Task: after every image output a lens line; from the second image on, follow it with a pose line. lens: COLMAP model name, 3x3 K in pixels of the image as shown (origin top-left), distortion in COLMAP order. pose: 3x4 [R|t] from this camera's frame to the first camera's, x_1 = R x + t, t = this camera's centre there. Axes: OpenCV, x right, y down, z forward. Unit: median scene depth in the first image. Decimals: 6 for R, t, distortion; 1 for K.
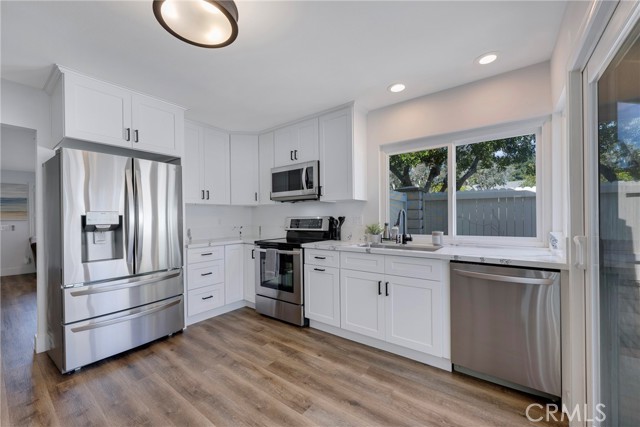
lens RADIAL K [[252.4, 0, 319.7], [0, 252.4, 217.9], [0, 0, 1]] dist [-0.001290, 0.000075]
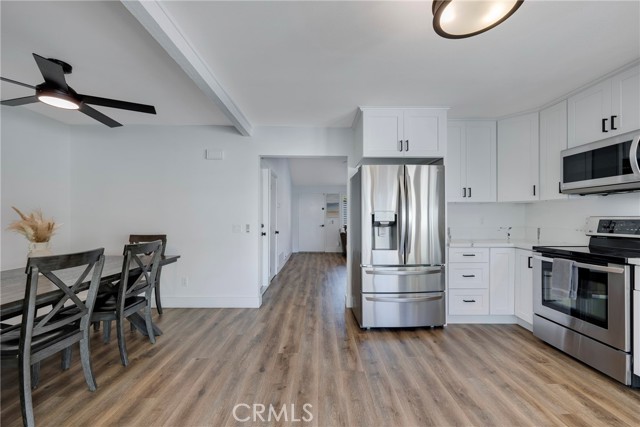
lens RADIAL K [[252.4, 0, 319.7], [0, 252.4, 217.8], [0, 0, 1]] dist [-0.001290, 0.000075]
pose [[0.603715, 0.011210, -0.797122, -0.037905], [-0.007225, 0.999937, 0.008590, 0.000589], [0.797168, 0.000574, 0.603758, -0.018776]]
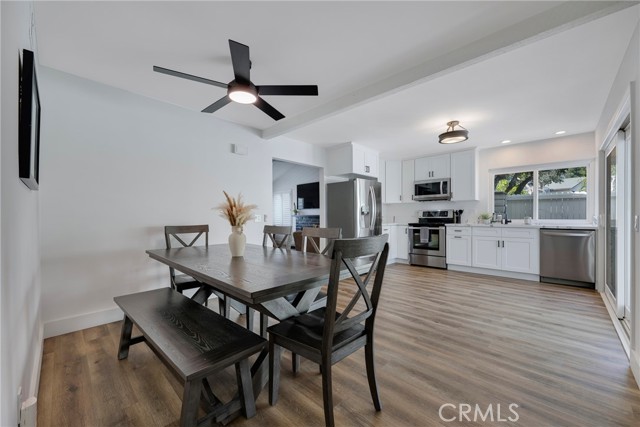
lens RADIAL K [[252.4, 0, 319.6], [0, 252.4, 217.5], [0, 0, 1]] dist [-0.001290, 0.000075]
pose [[0.991648, 0.007475, -0.128757, -0.798273], [-0.006693, 0.999956, 0.006503, 0.053809], [0.128800, -0.005586, 0.991655, -1.024135]]
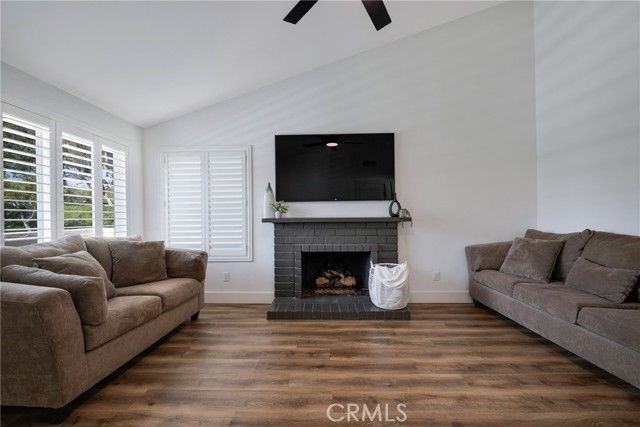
lens RADIAL K [[252.4, 0, 319.5], [0, 252.4, 218.1], [0, 0, 1]] dist [-0.001290, 0.000075]
pose [[0.811438, 0.003992, 0.584425, -2.156143], [0.000085, 0.999976, -0.006949, 0.054158], [-0.584438, 0.005688, 0.811418, 1.300035]]
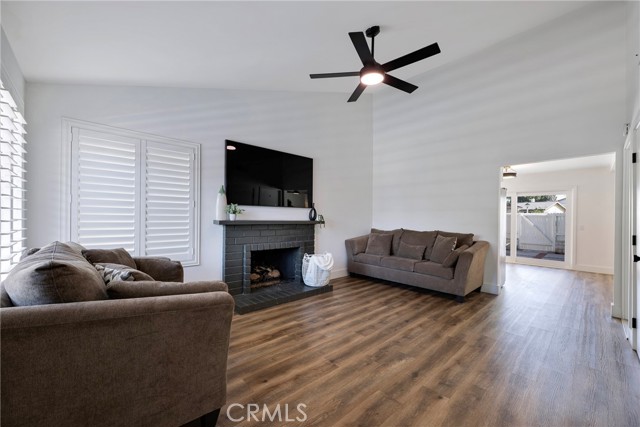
lens RADIAL K [[252.4, 0, 320.2], [0, 252.4, 217.5], [0, 0, 1]] dist [-0.001290, 0.000075]
pose [[0.176706, 0.016106, 0.984132, -2.807462], [-0.014609, 0.999799, -0.013739, 0.041731], [-0.984155, -0.011949, 0.176906, 1.756762]]
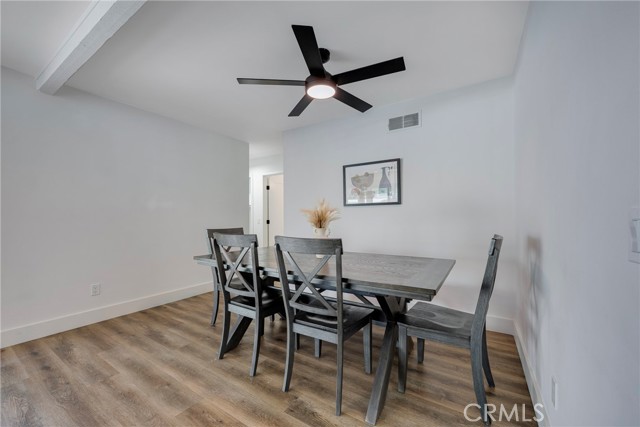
lens RADIAL K [[252.4, 0, 320.9], [0, 252.4, 219.2], [0, 0, 1]] dist [-0.001290, 0.000075]
pose [[-0.997118, 0.014590, -0.074451, -1.109061], [0.014047, 0.999871, 0.007808, 0.050465], [0.074556, 0.006739, -0.997194, 0.614002]]
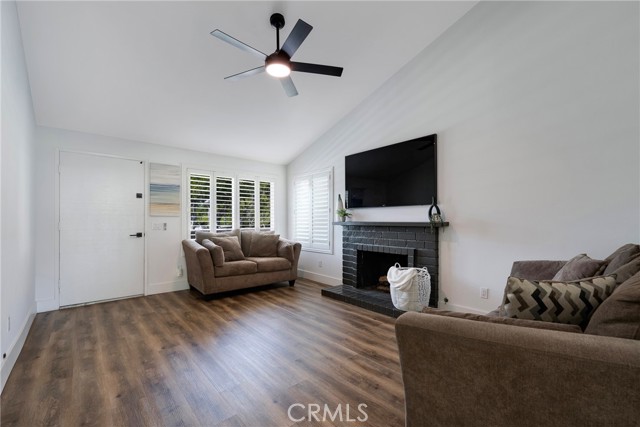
lens RADIAL K [[269.7, 0, 328.4], [0, 269.7, 221.3], [0, 0, 1]] dist [0.001126, -0.001940]
pose [[0.982645, 0.012792, -0.185054, -1.357388], [-0.012850, 0.999917, 0.000882, 0.041739], [0.185050, 0.001511, 0.982728, 0.733721]]
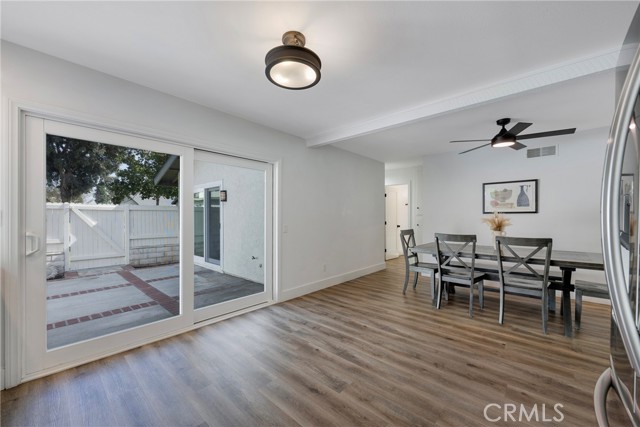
lens RADIAL K [[252.4, 0, 319.6], [0, 252.4, 217.1], [0, 0, 1]] dist [-0.001290, 0.000075]
pose [[-0.995523, 0.010053, 0.093983, -0.366396], [0.010540, 0.999933, 0.004689, -0.000420], [-0.093930, 0.005659, -0.995563, 1.163882]]
